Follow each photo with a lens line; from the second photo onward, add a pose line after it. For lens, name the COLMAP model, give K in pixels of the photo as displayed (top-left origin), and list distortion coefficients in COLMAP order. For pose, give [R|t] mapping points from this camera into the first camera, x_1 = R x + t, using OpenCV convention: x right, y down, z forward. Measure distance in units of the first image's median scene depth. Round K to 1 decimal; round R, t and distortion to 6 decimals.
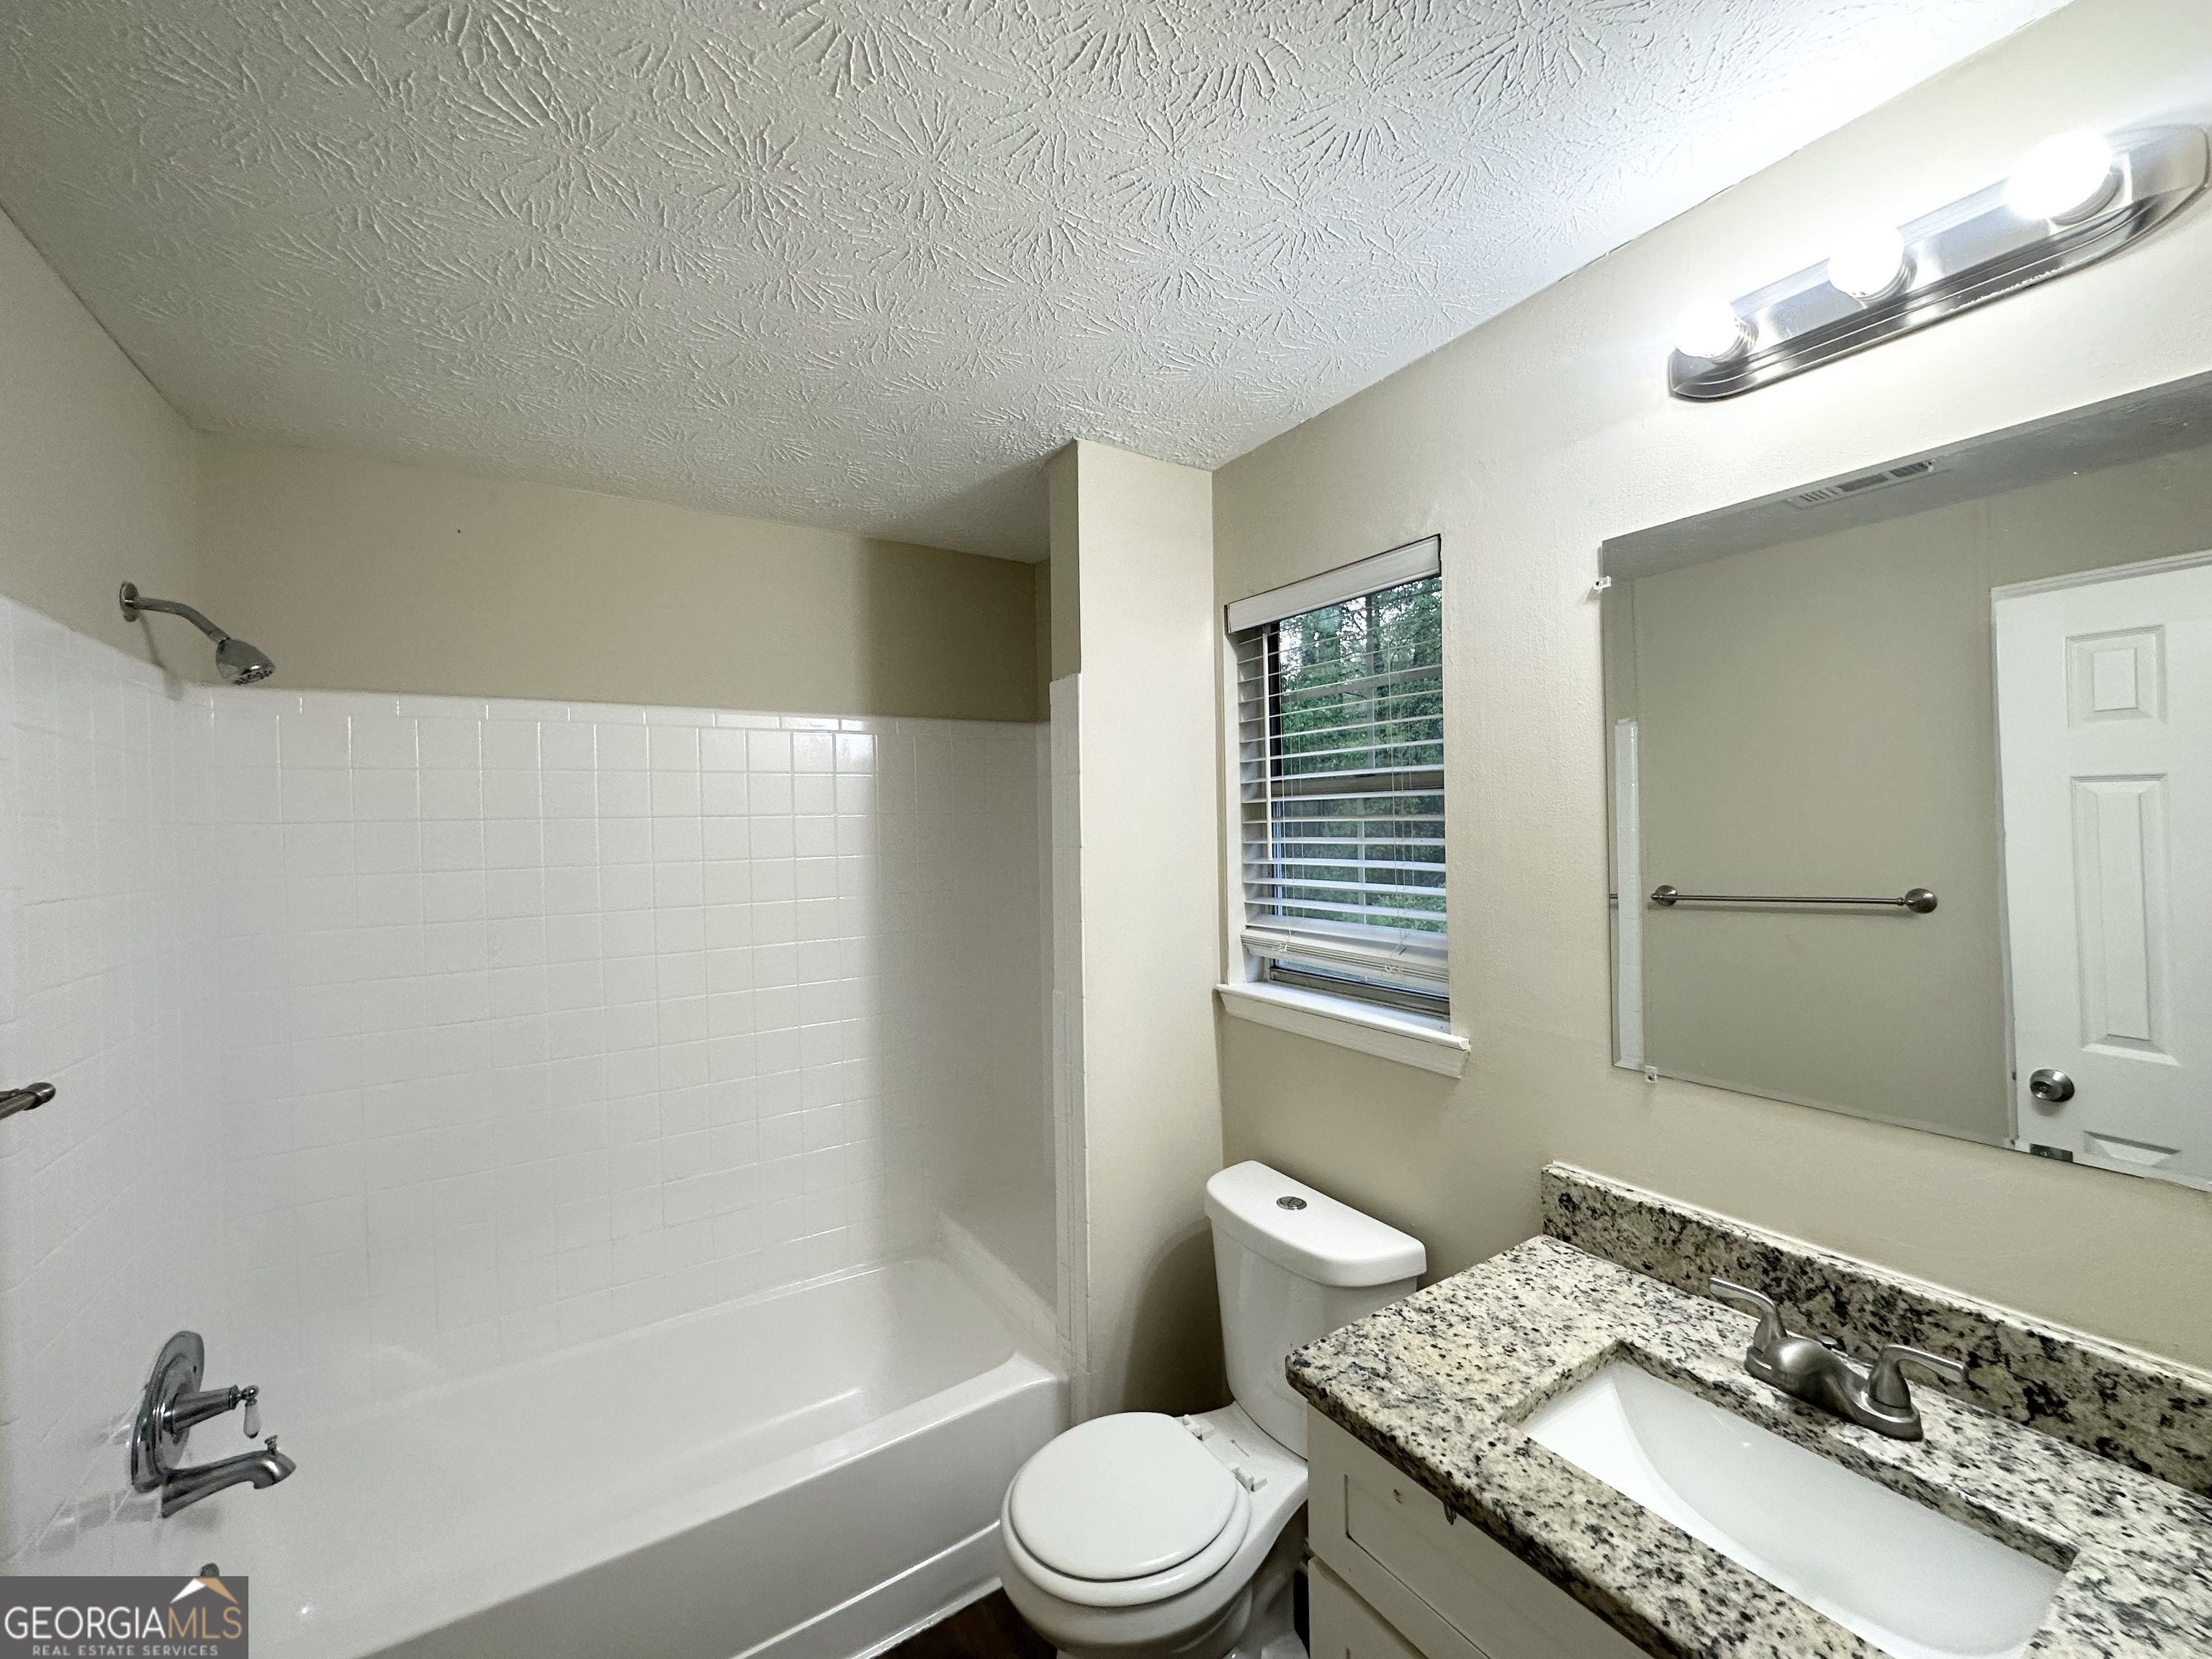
lens RADIAL K [[875.5, 0, 1105.8], [0, 875.5, 827.3], [0, 0, 1]] dist [-0.002400, 0.000108]
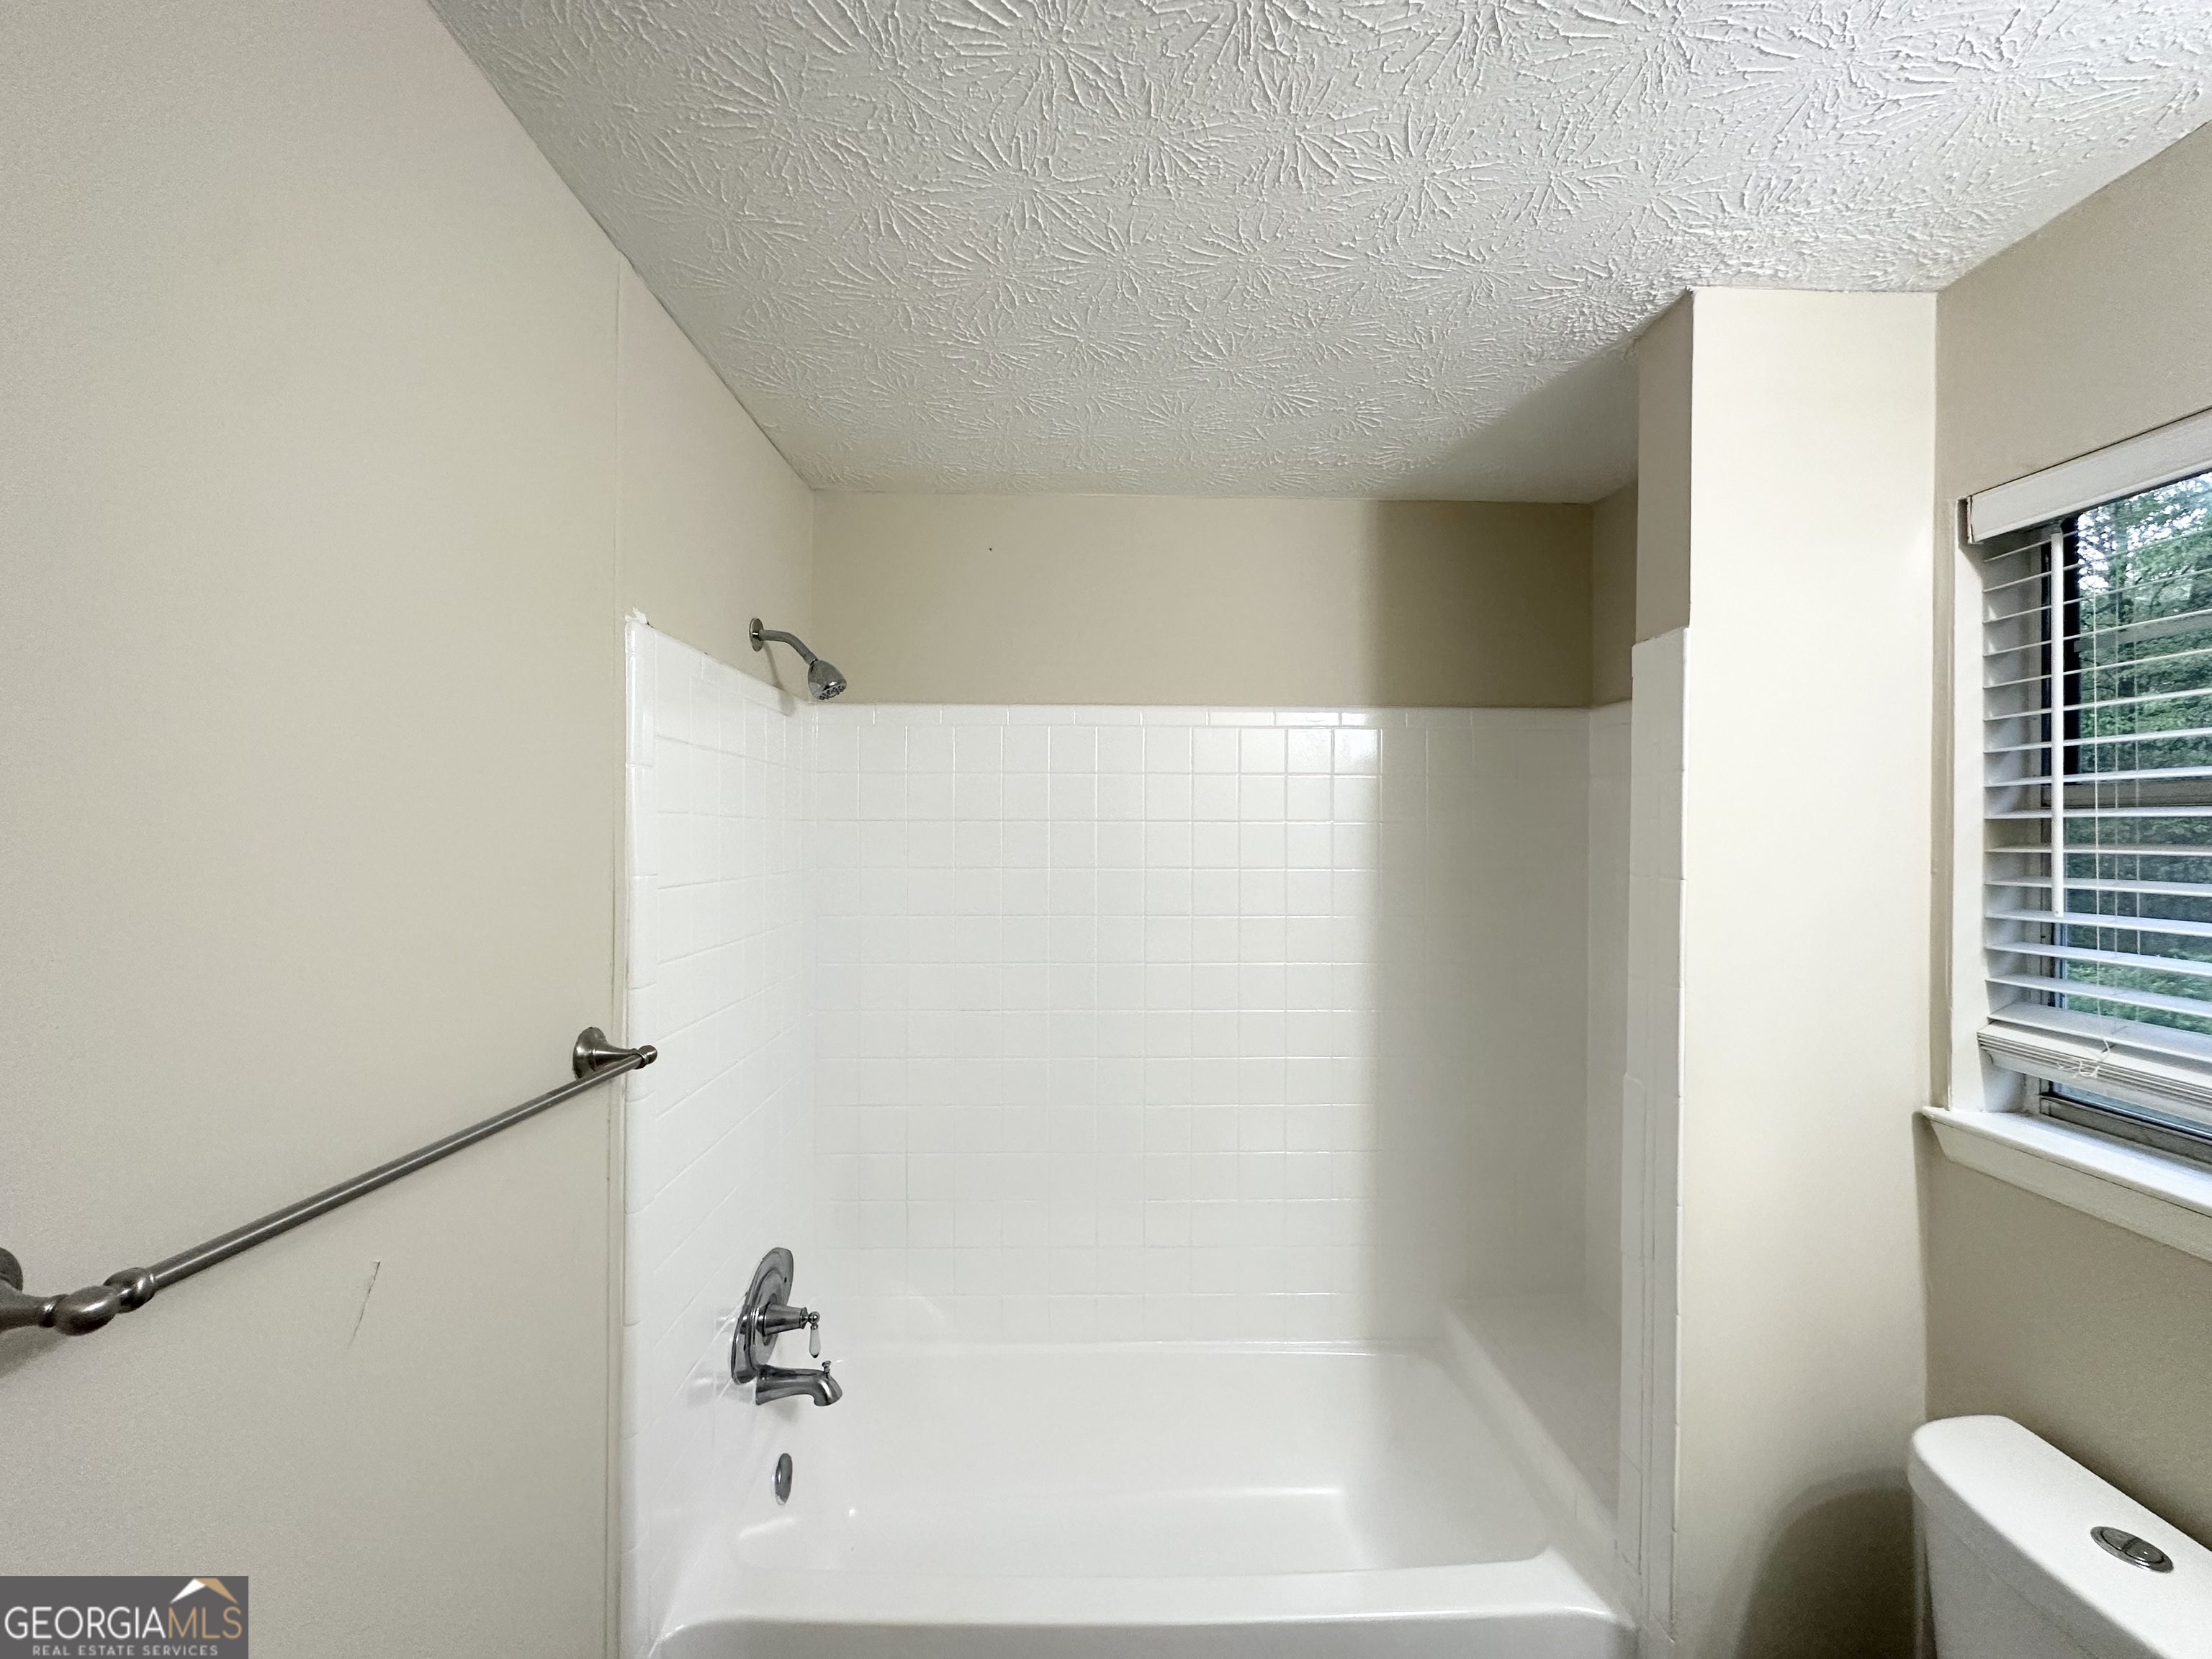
lens RADIAL K [[875.5, 0, 1105.8], [0, 875.5, 827.3], [0, 0, 1]] dist [-0.002400, 0.000108]
pose [[0.852867, 0.025309, -0.521514, -0.054717], [-0.026543, 0.999635, 0.005104, -0.008869], [0.521453, 0.009490, 0.853227, 0.163779]]
